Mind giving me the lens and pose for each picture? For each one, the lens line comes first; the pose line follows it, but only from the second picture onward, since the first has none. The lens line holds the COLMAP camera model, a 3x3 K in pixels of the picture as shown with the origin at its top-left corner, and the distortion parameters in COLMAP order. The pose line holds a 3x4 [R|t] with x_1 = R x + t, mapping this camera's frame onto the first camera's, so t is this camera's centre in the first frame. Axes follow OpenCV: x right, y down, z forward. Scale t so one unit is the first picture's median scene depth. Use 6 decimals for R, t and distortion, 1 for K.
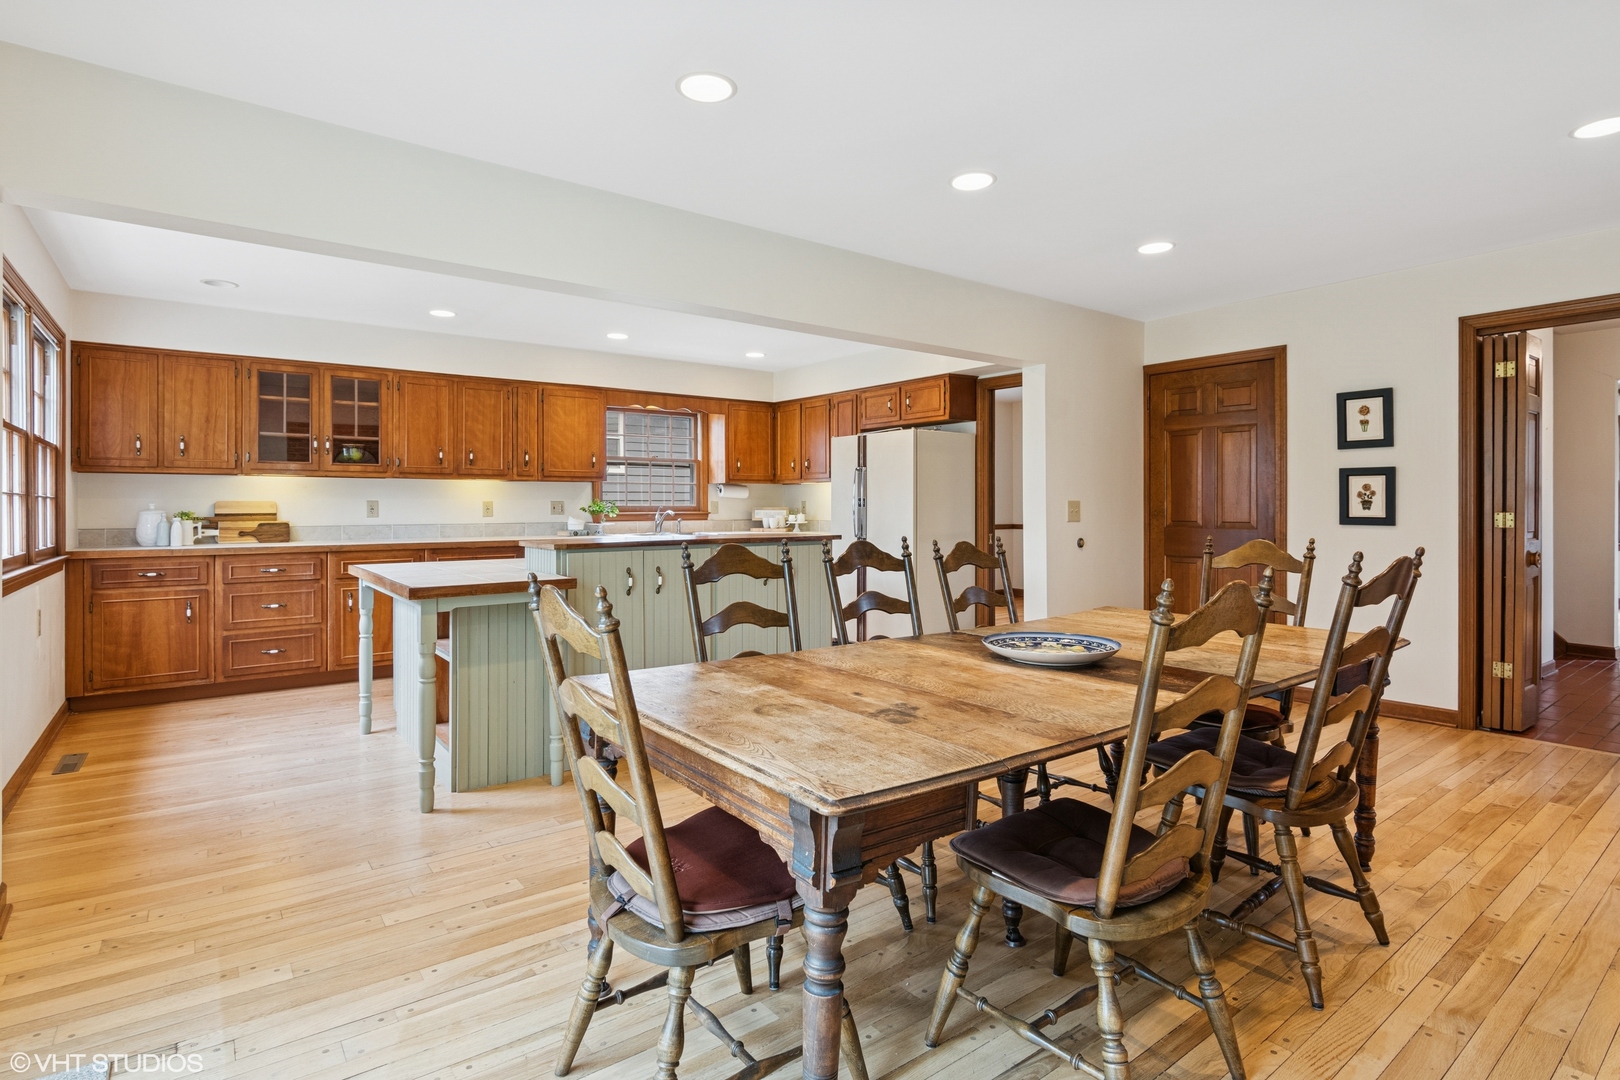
lens RADIAL K [[803.9, 0, 830.8], [0, 803.9, 500.8], [0, 0, 1]] dist [-0.002411, -0.000089]
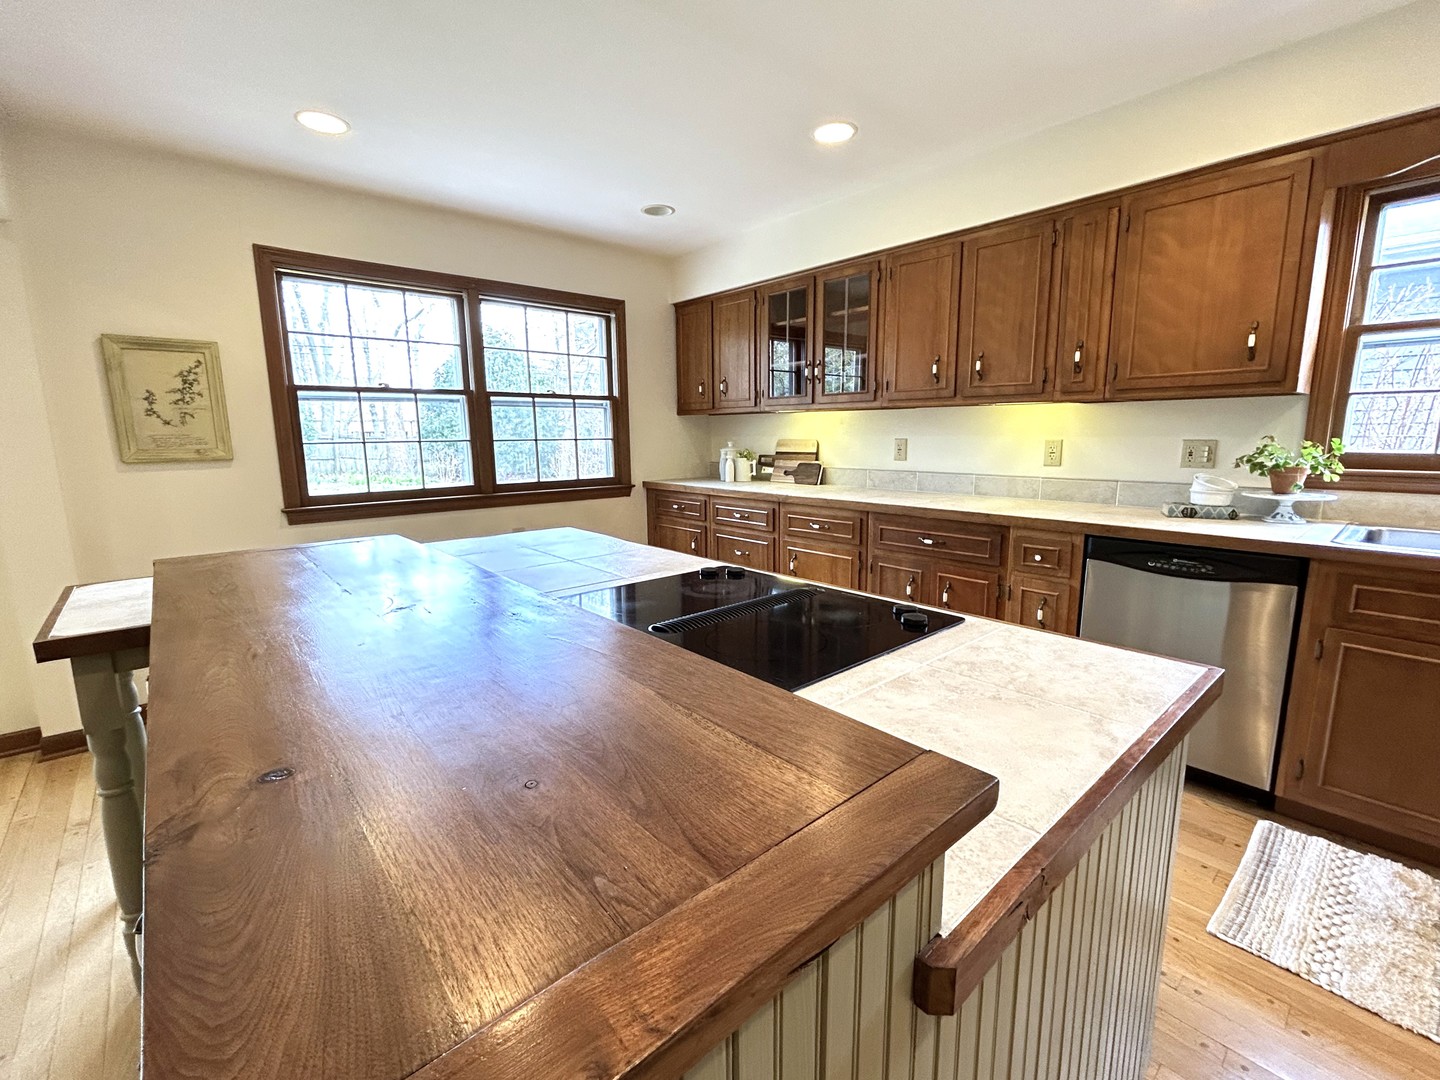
lens RADIAL K [[630.7, 0, 721.3], [0, 630.7, 535.4], [0, 0, 1]] dist [-0.000005, -0.000162]
pose [[0.060861, 0.159853, -0.985263, 0.027728], [0.009029, 0.986964, 0.160687, -0.007429], [0.998105, -0.018676, 0.058624, 0.769660]]
